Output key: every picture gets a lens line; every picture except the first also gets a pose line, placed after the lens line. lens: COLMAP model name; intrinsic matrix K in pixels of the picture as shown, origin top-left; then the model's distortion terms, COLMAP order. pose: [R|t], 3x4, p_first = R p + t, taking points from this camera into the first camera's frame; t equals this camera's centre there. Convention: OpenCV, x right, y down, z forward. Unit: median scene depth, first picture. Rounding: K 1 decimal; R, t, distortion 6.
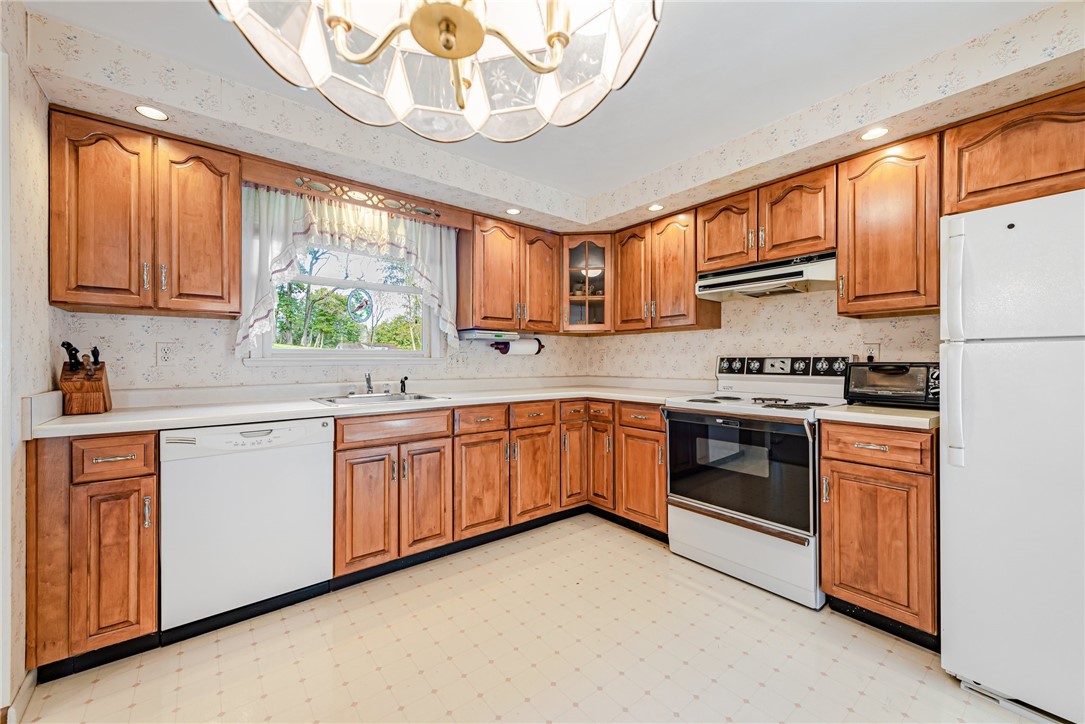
lens RADIAL K [[428.7, 0, 551.4], [0, 428.7, 360.8], [0, 0, 1]] dist [0.013304, -0.001535]
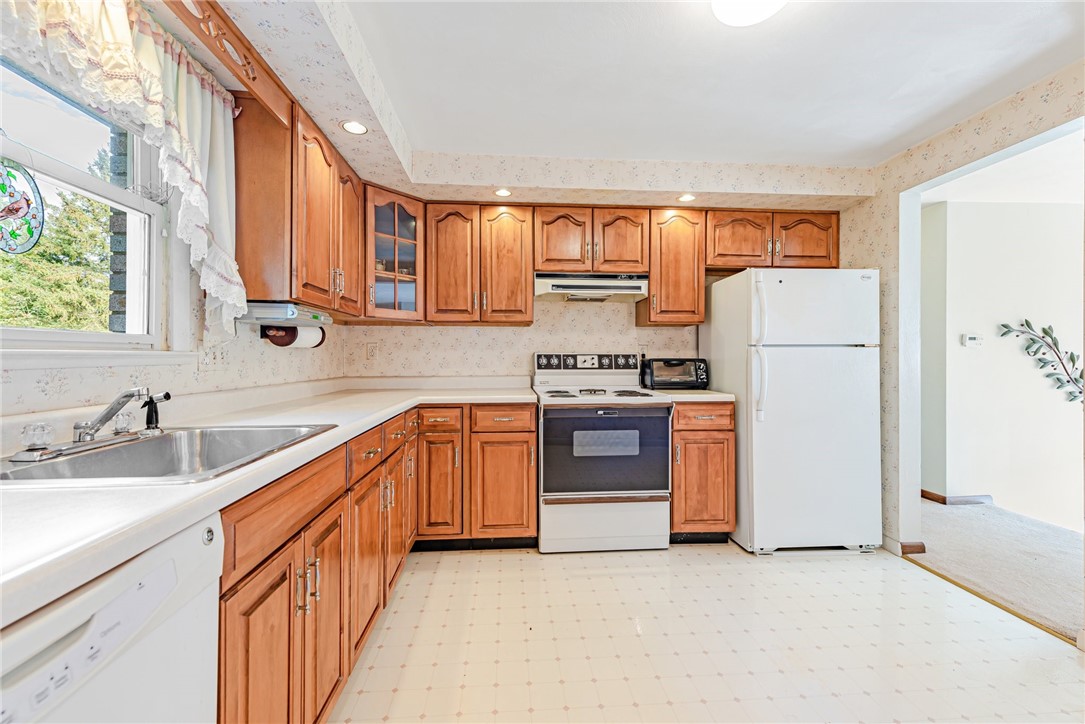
lens RADIAL K [[428.7, 0, 539.9], [0, 428.7, 356.3], [0, 0, 1]] dist [0.013304, -0.001535]
pose [[0.571400, 0.001893, 0.820669, -0.505948], [-0.001139, 0.999998, -0.001514, -0.001169], [-0.820671, -0.000070, 0.571401, 0.430754]]
